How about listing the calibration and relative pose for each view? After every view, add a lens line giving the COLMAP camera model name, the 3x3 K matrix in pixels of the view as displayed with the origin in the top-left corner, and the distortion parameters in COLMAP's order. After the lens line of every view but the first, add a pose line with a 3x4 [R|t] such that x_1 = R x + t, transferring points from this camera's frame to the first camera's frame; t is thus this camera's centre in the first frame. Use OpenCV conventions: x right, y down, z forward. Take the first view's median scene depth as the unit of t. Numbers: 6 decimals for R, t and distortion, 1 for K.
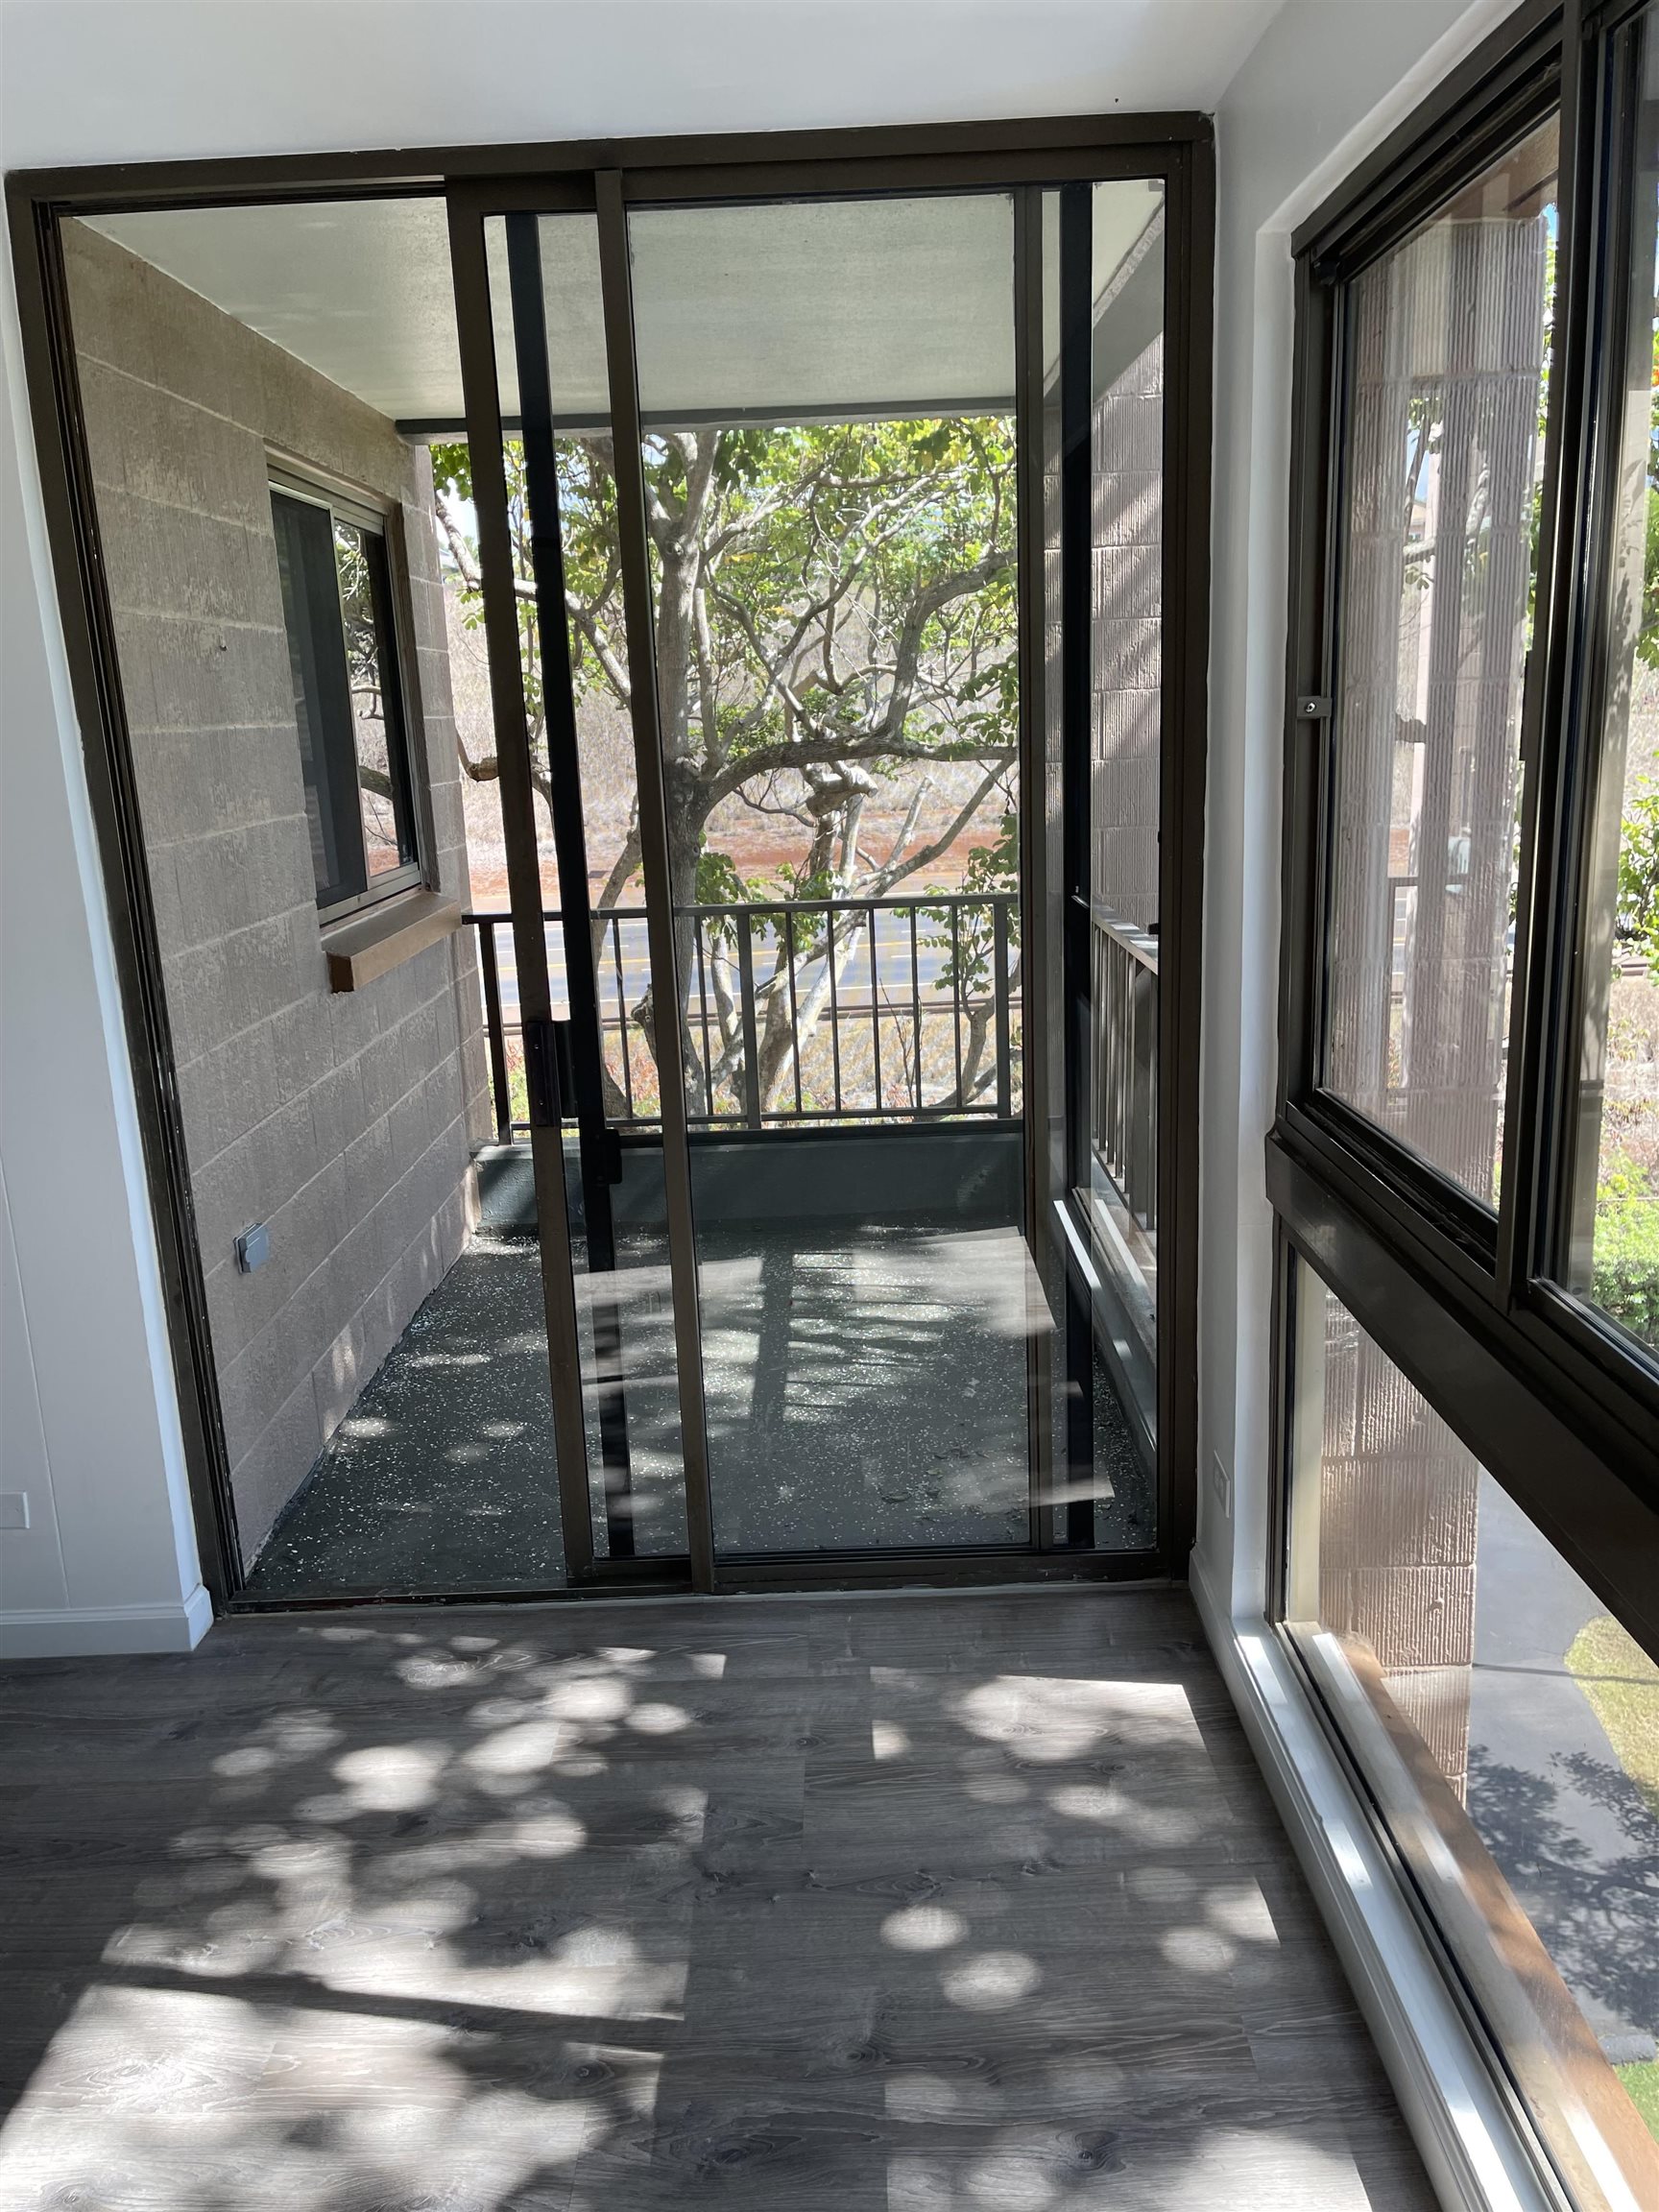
lens RADIAL K [[1663.3, 0, 829.5], [0, 1663.3, 1106.0], [0, 0, 1]] dist [0.096794, -0.135981]
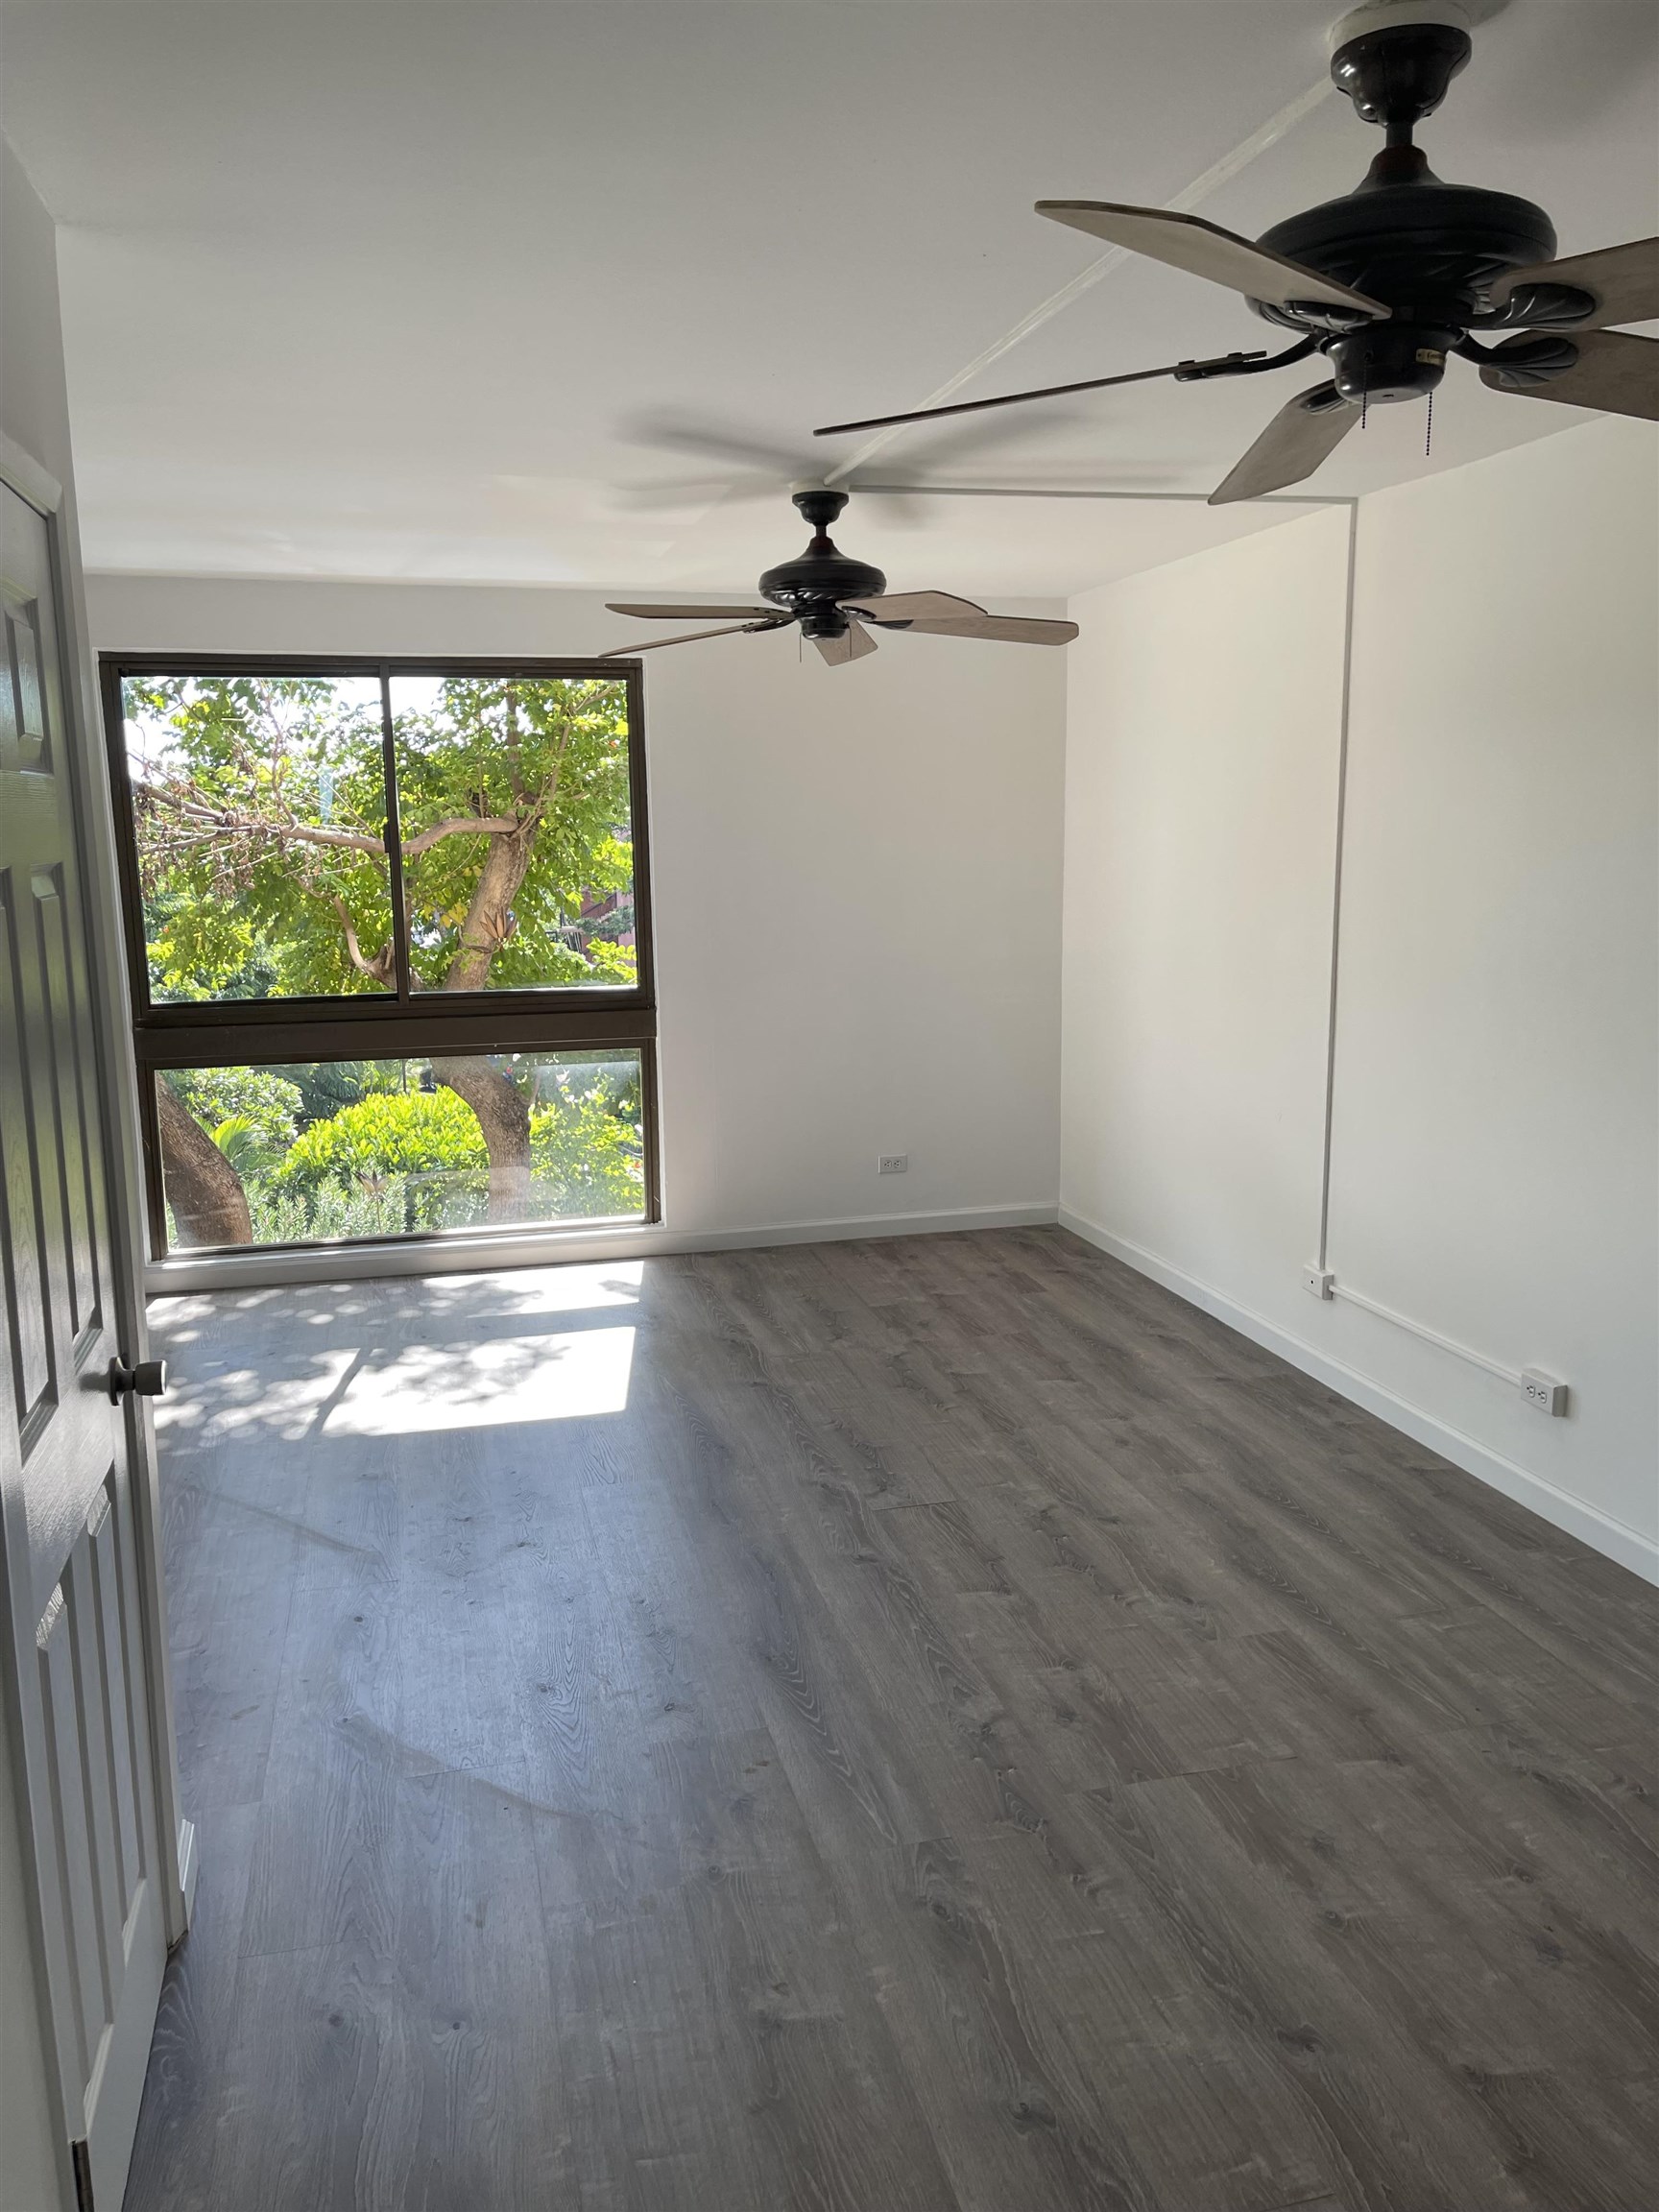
lens RADIAL K [[1663.3, 0, 829.5], [0, 1663.3, 1106.0], [0, 0, 1]] dist [0.096794, -0.135981]
pose [[-0.252603, -0.116468, 0.960535, -2.384150], [0.259348, 0.948252, 0.183182, -0.057136], [-0.932164, 0.295386, -0.209326, 0.719008]]
